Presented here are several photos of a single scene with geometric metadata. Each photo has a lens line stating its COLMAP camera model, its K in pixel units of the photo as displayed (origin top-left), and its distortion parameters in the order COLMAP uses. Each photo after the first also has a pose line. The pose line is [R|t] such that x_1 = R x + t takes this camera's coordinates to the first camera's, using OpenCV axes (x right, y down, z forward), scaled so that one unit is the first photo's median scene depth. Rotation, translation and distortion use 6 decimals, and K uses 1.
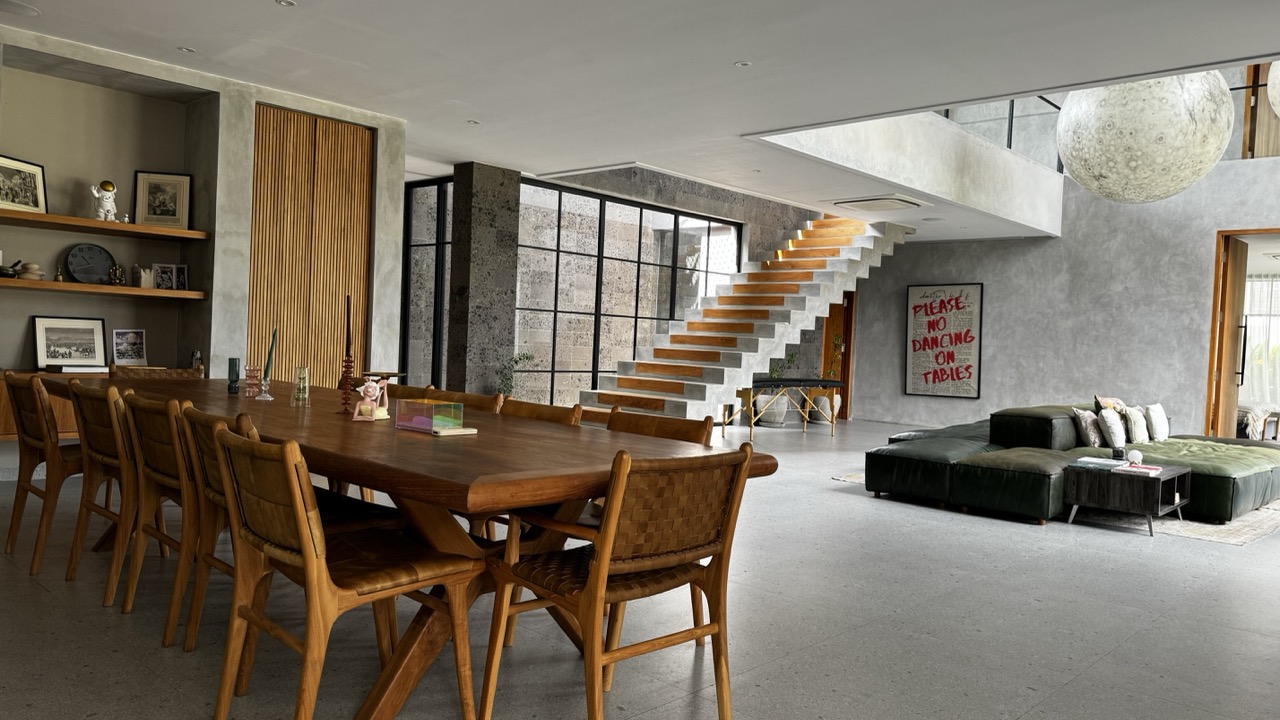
lens RADIAL K [[903.0, 0, 640.0], [0, 903.0, 360.0], [0, 0, 1]] dist [0.136937, -0.201607]
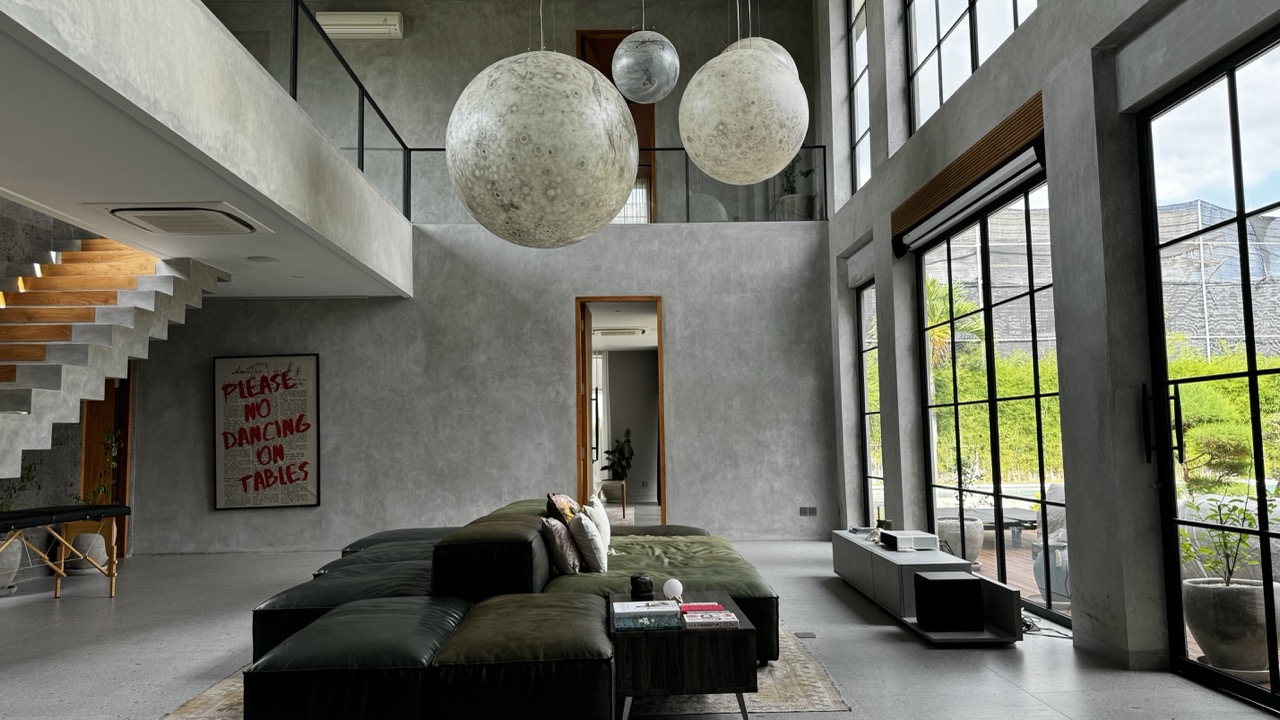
lens RADIAL K [[903.0, 0, 640.0], [0, 903.0, 360.0], [0, 0, 1]] dist [0.136937, -0.201607]
pose [[0.719430, 0.002080, 0.694562, 0.036525], [0.064651, 0.995453, -0.069947, -0.007983], [-0.691550, 0.095226, 0.716024, 0.291415]]
